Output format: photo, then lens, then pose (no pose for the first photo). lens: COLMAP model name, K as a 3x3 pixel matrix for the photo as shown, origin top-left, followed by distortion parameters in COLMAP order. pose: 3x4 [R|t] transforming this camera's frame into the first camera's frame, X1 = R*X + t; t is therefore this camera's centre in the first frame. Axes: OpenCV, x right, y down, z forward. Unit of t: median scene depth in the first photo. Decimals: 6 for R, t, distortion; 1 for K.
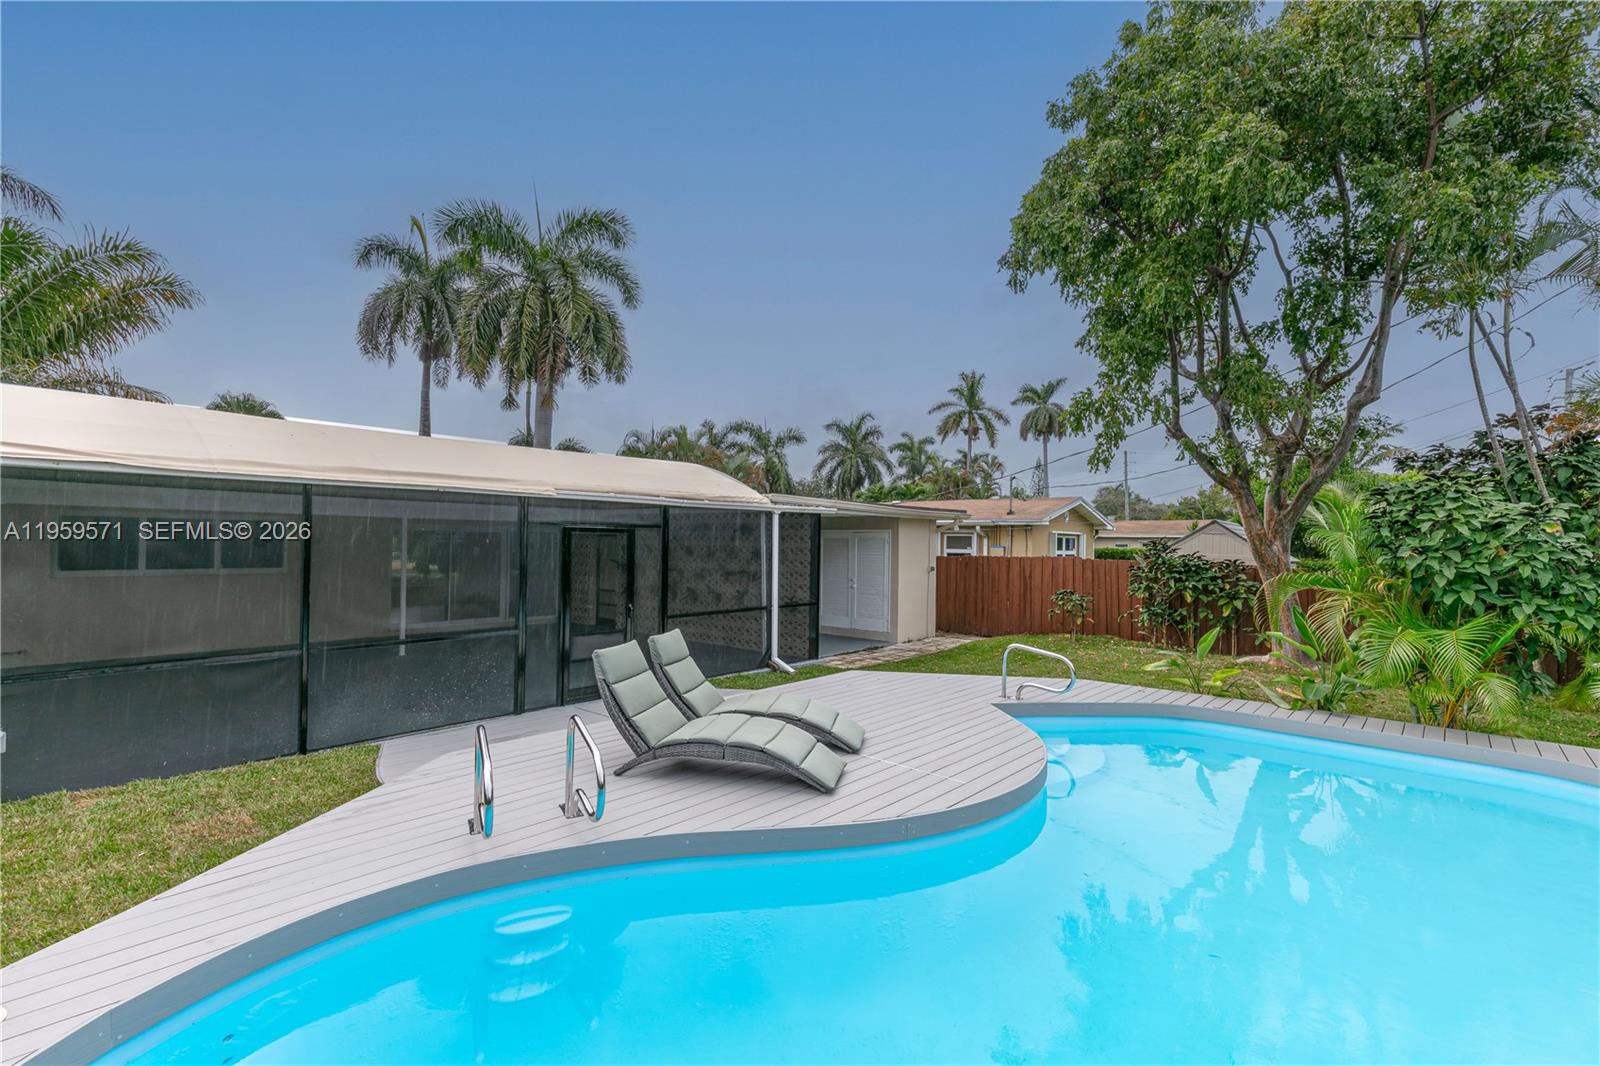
lens RADIAL K [[735.8, 0, 800.3], [0, 735.8, 536.3], [0, 0, 1]] dist [0.006392, -0.000224]
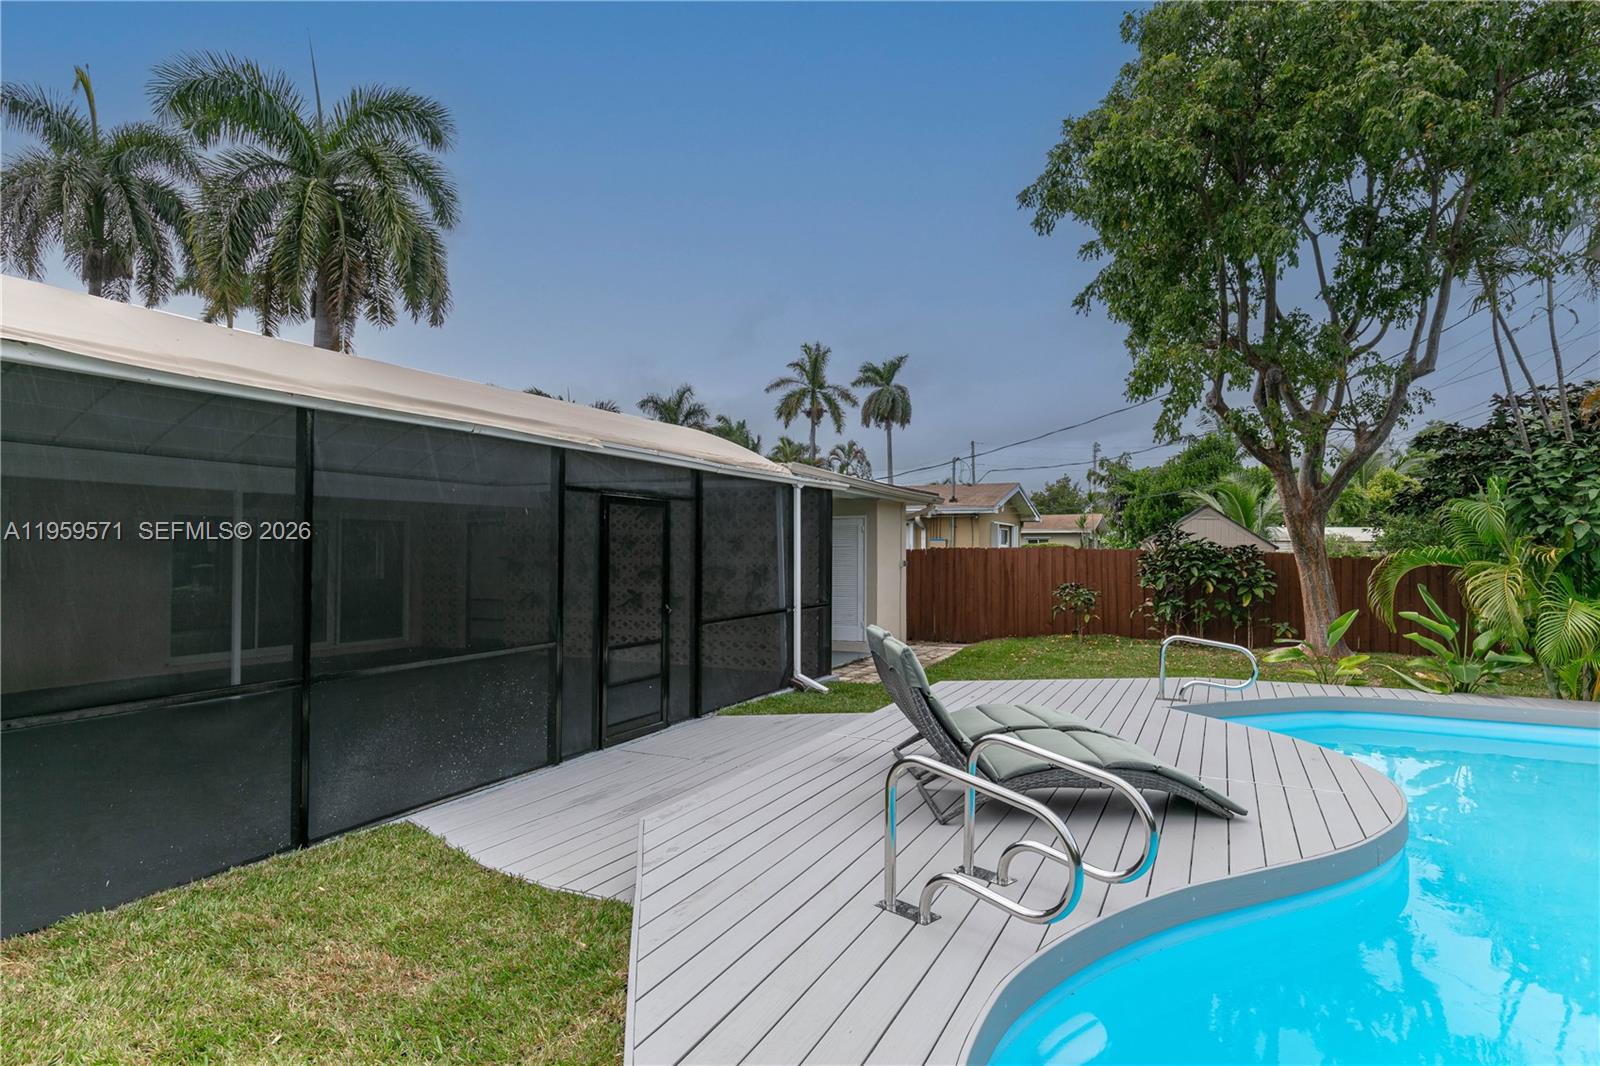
lens RADIAL K [[881.2, 0, 800.0], [0, 881.2, 533.0], [0, 0, 1]] dist [-0.002576, 0.001077]
pose [[0.962301, -0.004745, 0.271946, -0.220789], [0.007693, 0.999923, -0.009774, 0.020334], [-0.271878, 0.011498, 0.962263, 0.083533]]
